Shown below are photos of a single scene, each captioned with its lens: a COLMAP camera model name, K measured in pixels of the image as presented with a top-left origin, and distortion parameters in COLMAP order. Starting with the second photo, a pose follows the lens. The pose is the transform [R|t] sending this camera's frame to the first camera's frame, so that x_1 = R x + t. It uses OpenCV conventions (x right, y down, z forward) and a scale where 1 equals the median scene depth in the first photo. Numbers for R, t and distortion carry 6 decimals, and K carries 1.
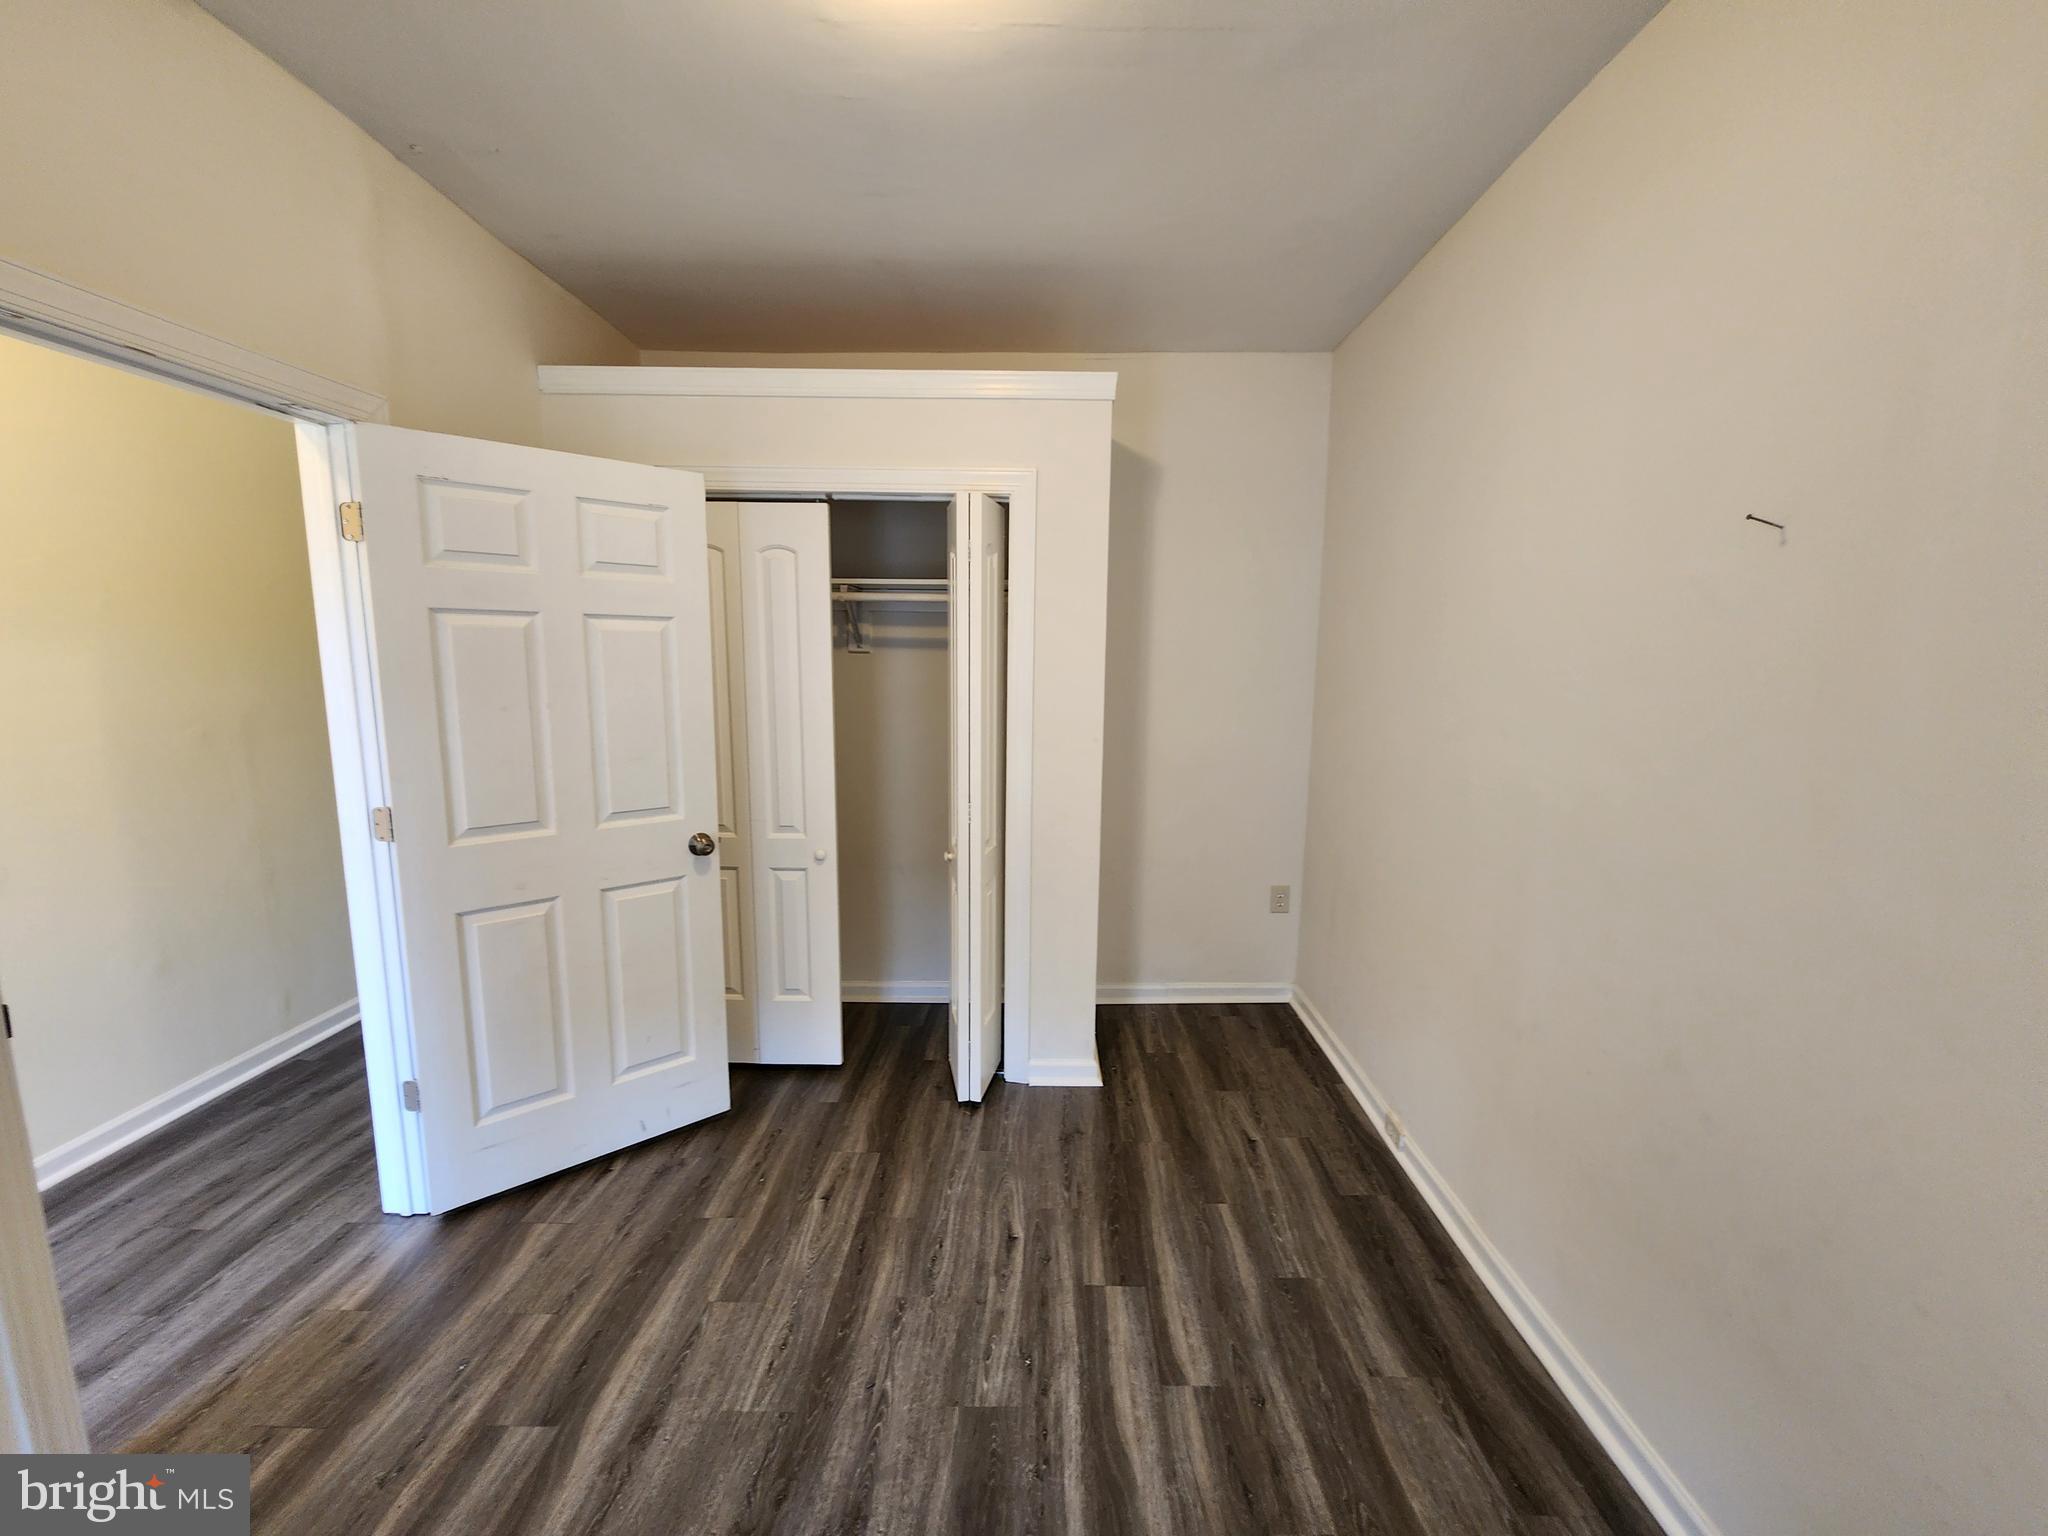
lens RADIAL K [[843.6, 0, 1069.5], [0, 843.6, 778.1], [0, 0, 1]] dist [-0.002235, -0.000291]
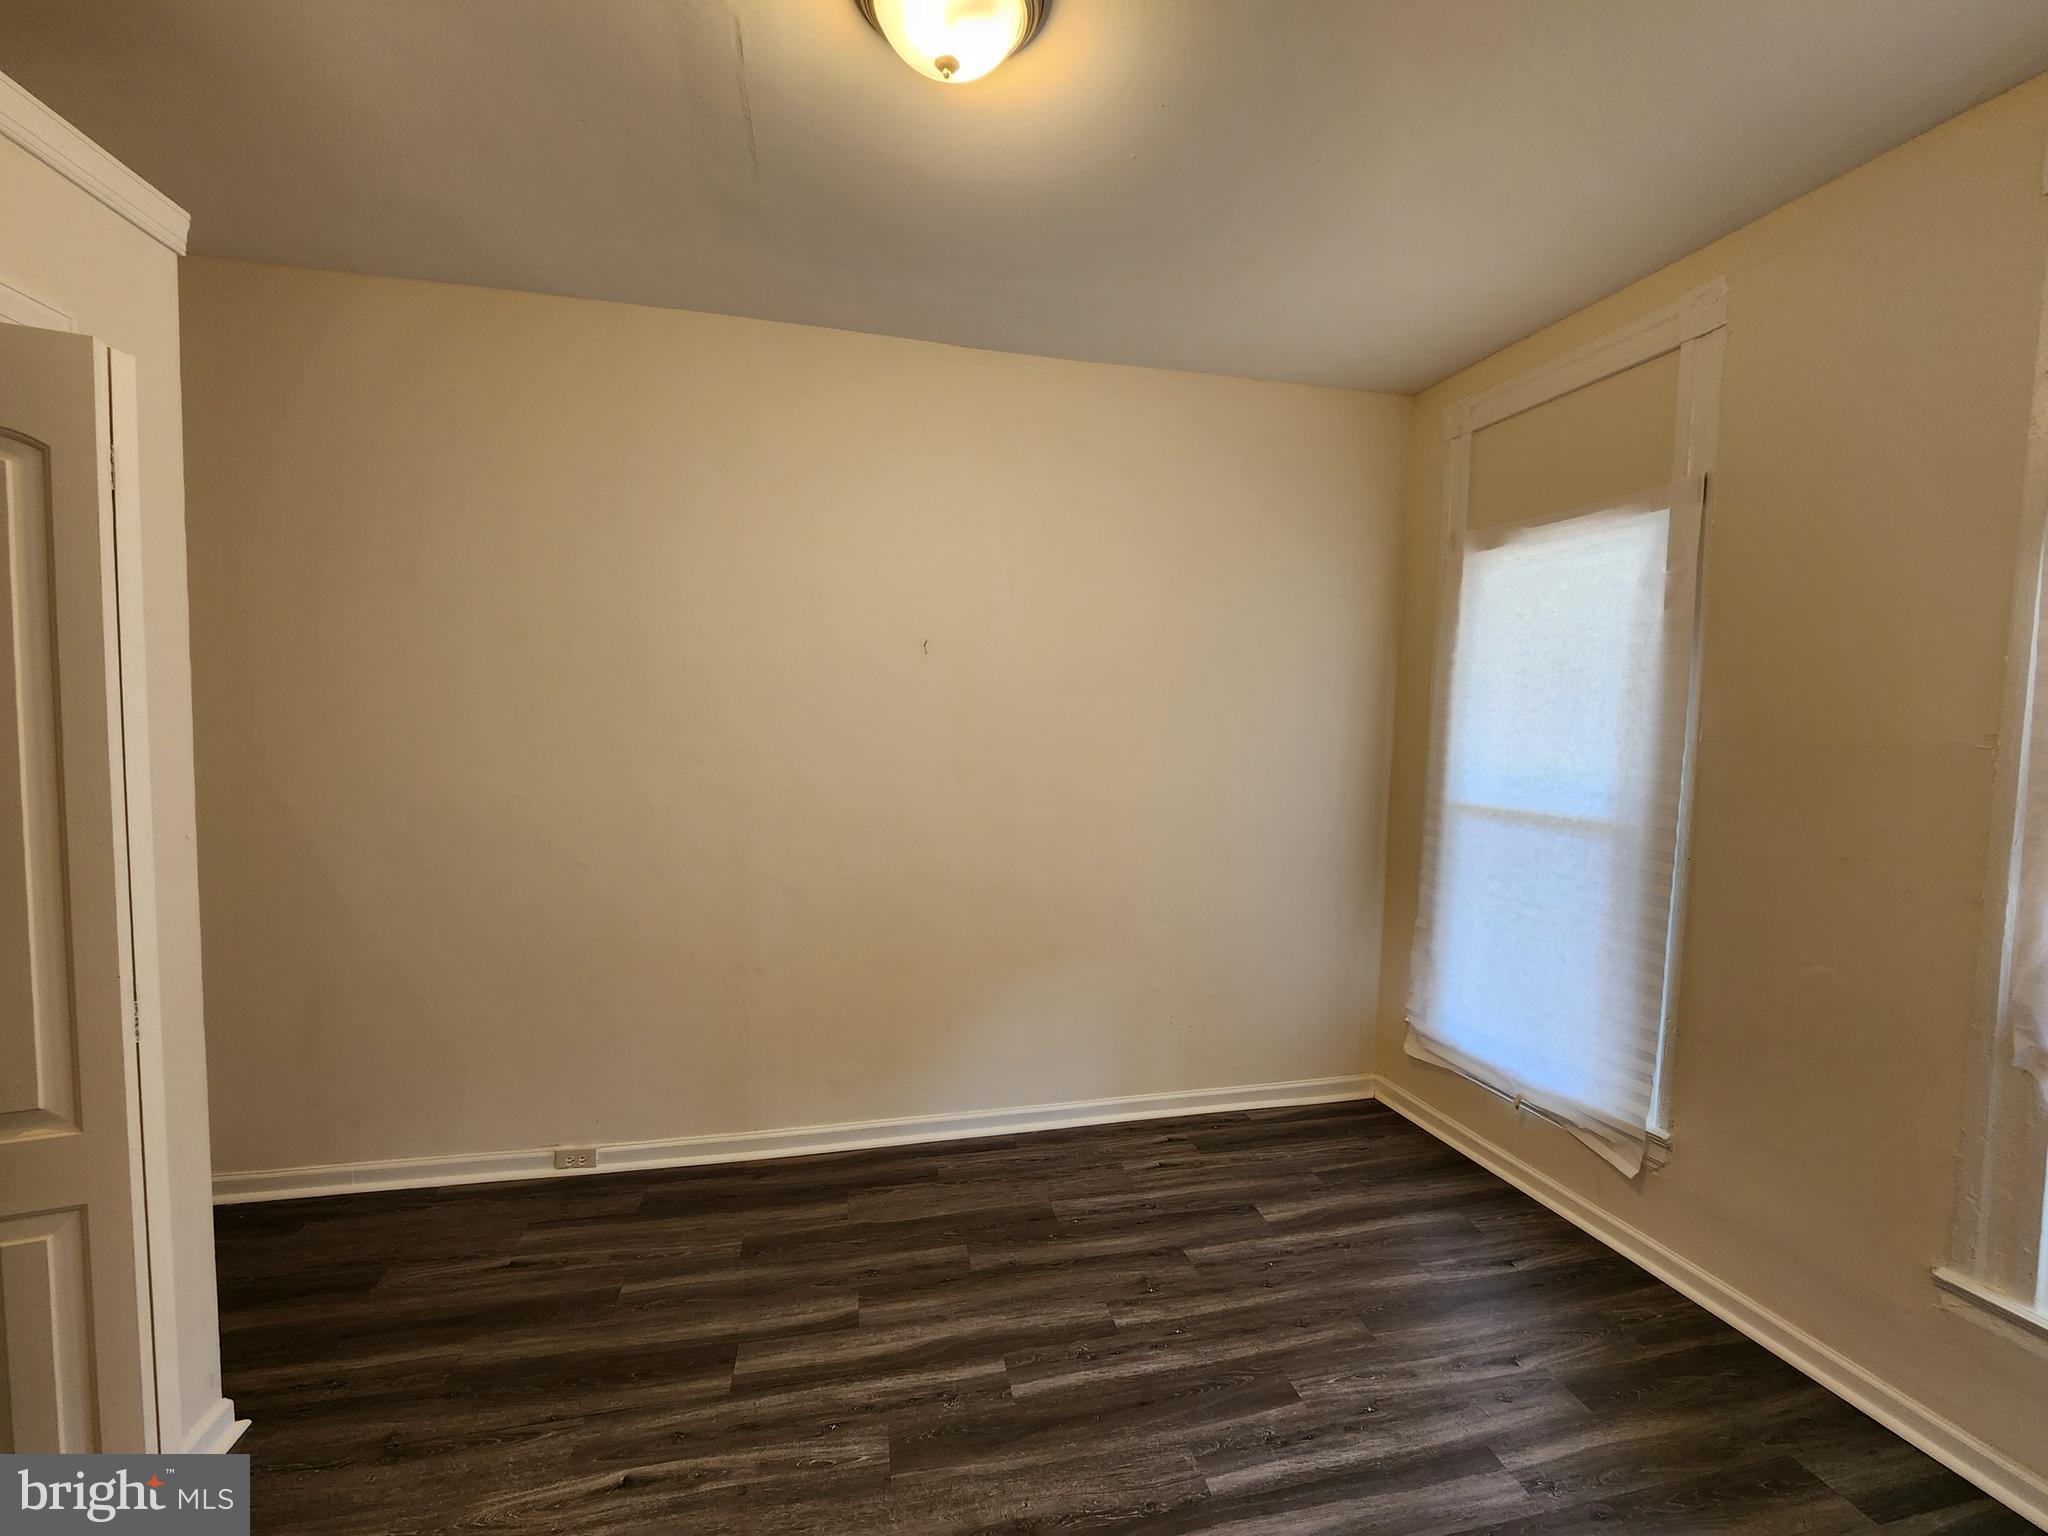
lens RADIAL K [[843.6, 0, 1009.7], [0, 843.6, 777.0], [0, 0, 1]] dist [-0.002235, -0.000291]
pose [[-0.186079, -0.093488, 0.978077, -0.893993], [0.119854, 0.985869, 0.117035, -0.124300], [-0.975197, 0.139004, -0.172244, 0.800825]]
